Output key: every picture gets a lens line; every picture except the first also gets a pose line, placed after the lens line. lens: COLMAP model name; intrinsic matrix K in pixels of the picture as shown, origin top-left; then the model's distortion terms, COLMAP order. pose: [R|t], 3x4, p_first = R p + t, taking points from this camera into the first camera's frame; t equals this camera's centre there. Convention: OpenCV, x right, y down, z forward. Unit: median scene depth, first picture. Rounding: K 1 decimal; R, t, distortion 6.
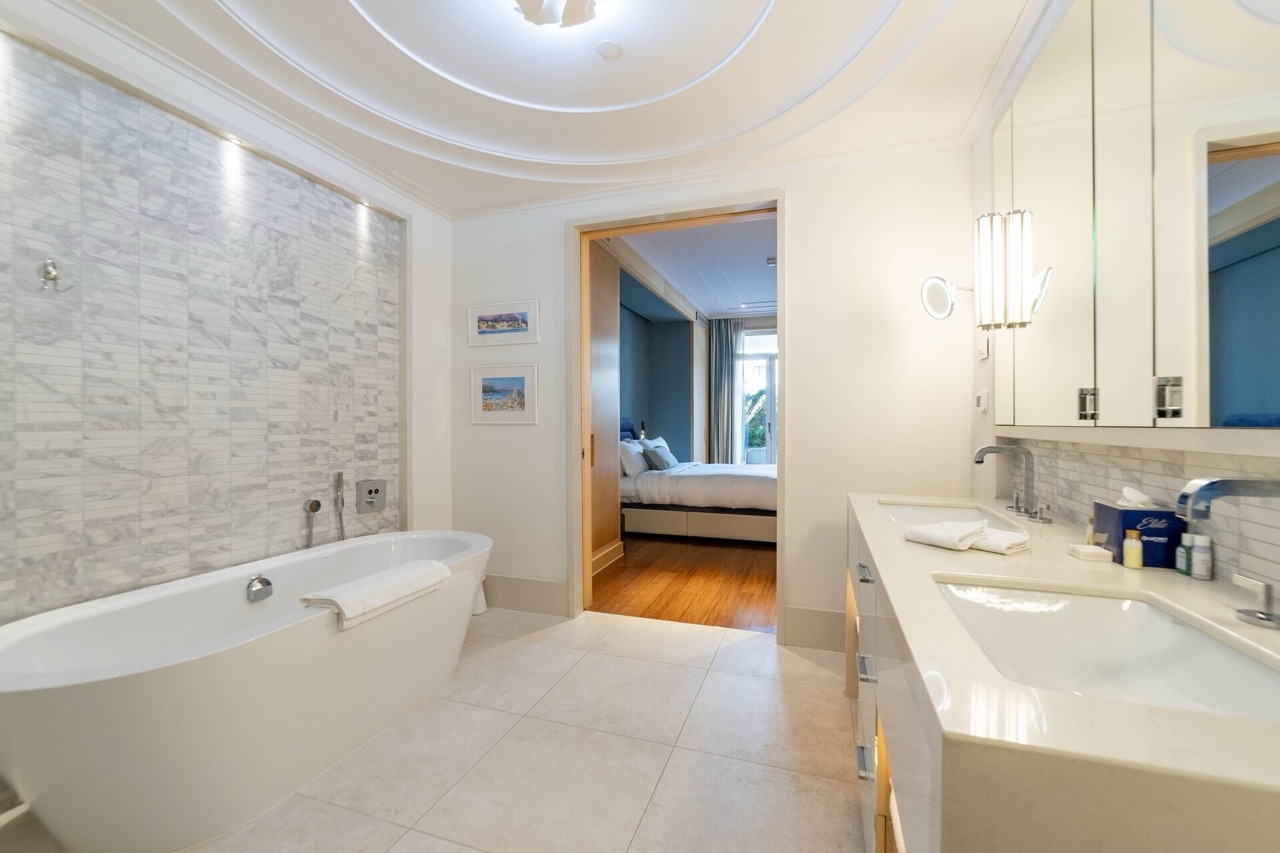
lens RADIAL K [[525.8, 0, 645.2], [0, 525.8, 421.3], [0, 0, 1]] dist [-0.020764, 0.008407]
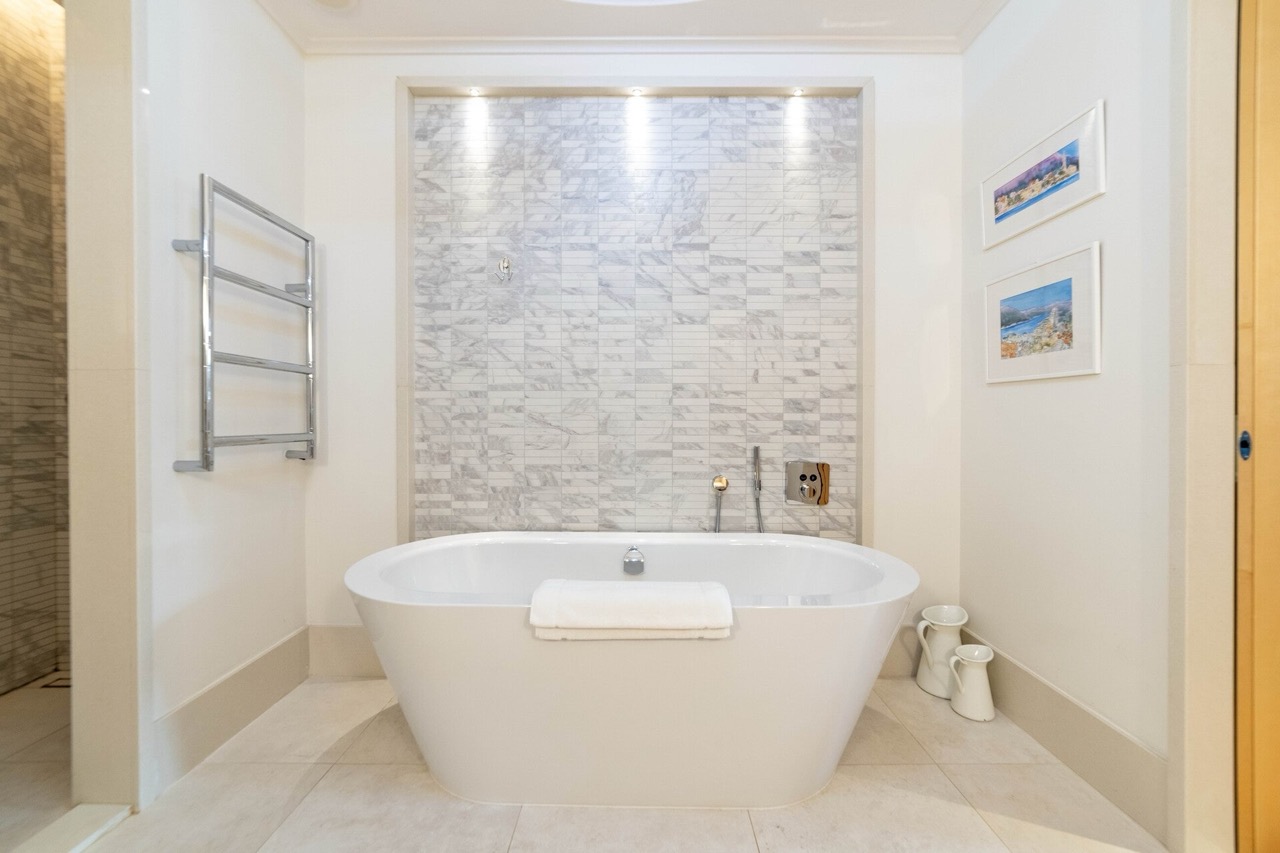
lens RADIAL K [[525.8, 0, 645.2], [0, 525.8, 421.3], [0, 0, 1]] dist [-0.020764, 0.008407]
pose [[0.314924, 0.010390, -0.949060, 0.137176], [-0.001254, 0.999944, 0.010531, 0.058435], [0.949116, -0.002126, 0.314920, 0.675613]]
